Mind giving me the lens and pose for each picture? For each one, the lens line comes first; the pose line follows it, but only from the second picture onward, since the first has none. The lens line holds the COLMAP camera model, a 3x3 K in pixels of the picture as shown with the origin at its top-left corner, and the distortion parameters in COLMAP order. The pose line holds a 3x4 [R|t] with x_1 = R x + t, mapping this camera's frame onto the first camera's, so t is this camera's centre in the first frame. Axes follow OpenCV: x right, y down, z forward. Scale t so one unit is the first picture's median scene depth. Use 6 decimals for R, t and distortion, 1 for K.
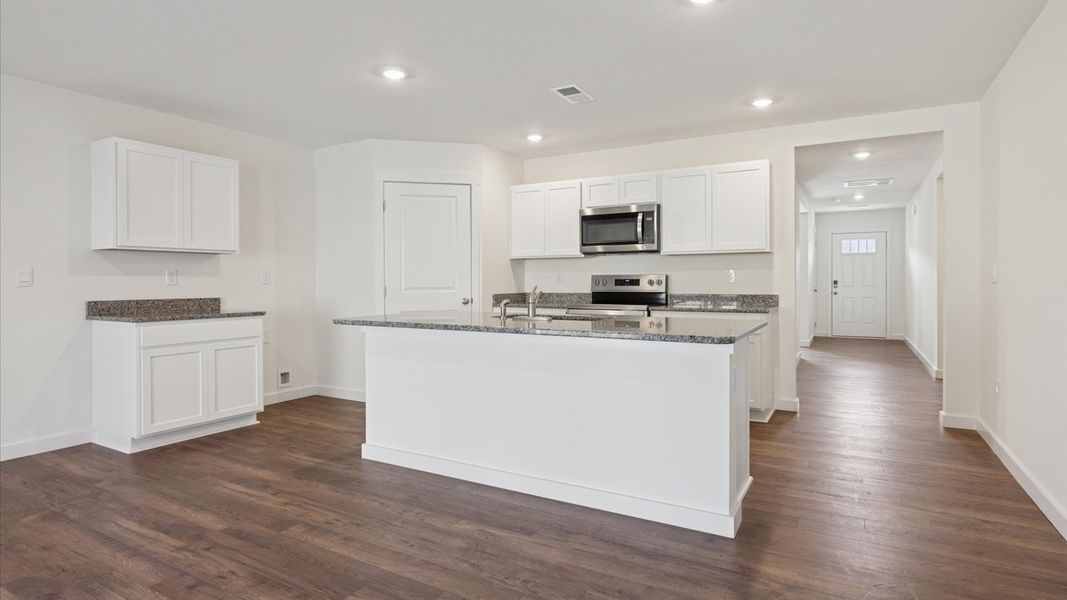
lens RADIAL K [[553.0, 0, 532.8], [0, 553.0, 289.2], [0, 0, 1]] dist [-0.003524, 0.001606]
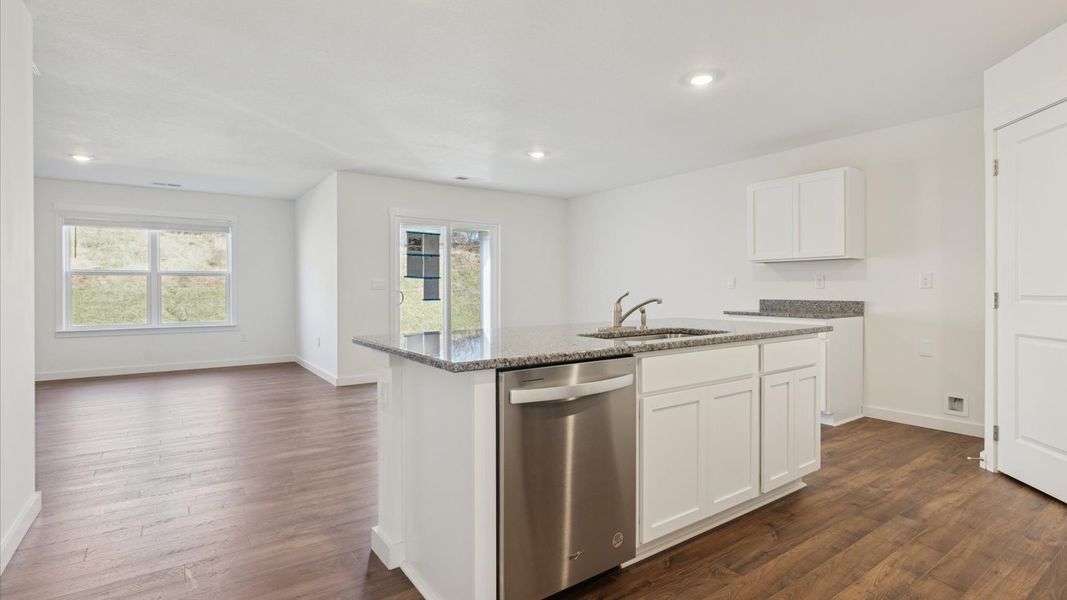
lens RADIAL K [[518.1, 0, 532.5], [0, 518.1, 292.6], [0, 0, 1]] dist [-0.009360, -0.000185]
pose [[-0.415558, 0.013008, -0.909474, 0.901231], [-0.009813, 0.999775, 0.018783, -0.020887], [0.909514, 0.016730, -0.415337, 1.367461]]
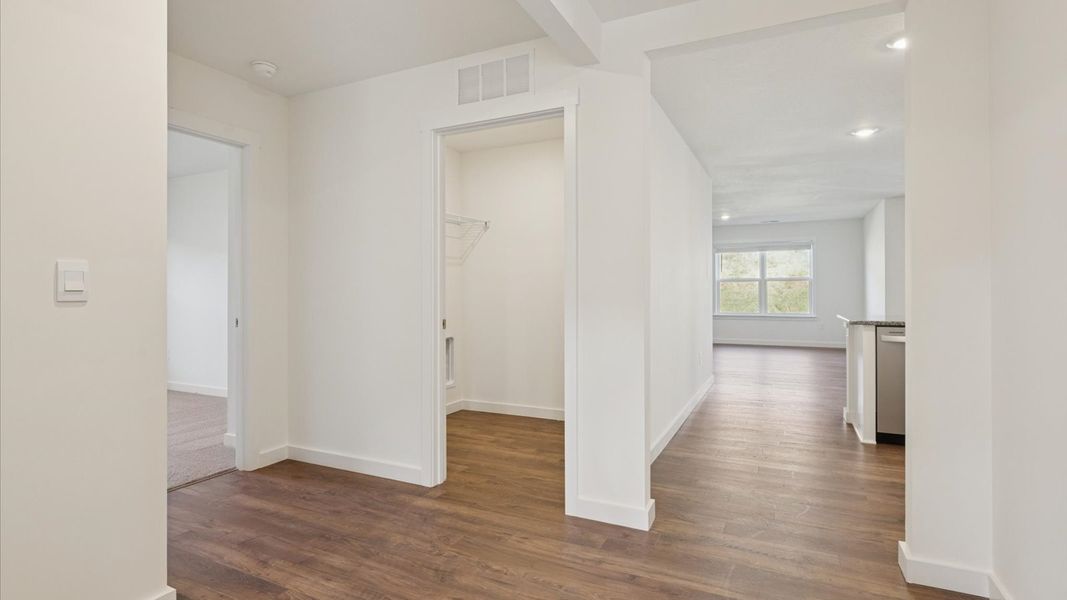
lens RADIAL K [[553.0, 0, 530.7], [0, 553.0, 290.7], [0, 0, 1]] dist [-0.003524, 0.001606]
pose [[-0.995631, 0.007527, -0.093067, 1.489746], [0.006047, 0.999851, 0.016181, -0.045671], [0.093175, 0.015548, -0.995528, 2.593249]]
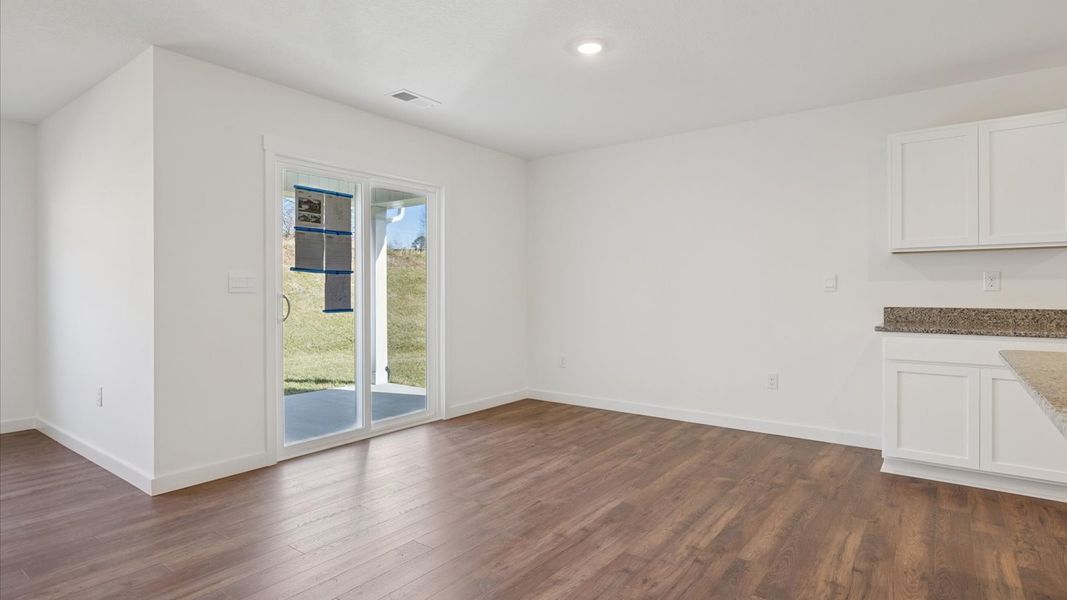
lens RADIAL K [[553.0, 0, 530.2], [0, 553.0, 293.0], [0, 0, 1]] dist [-0.003524, 0.001606]
pose [[-0.109921, 0.011223, -0.993877, 0.325968], [-0.012900, 0.999836, 0.012717, -0.009853], [0.993857, 0.014219, -0.109758, 0.642000]]
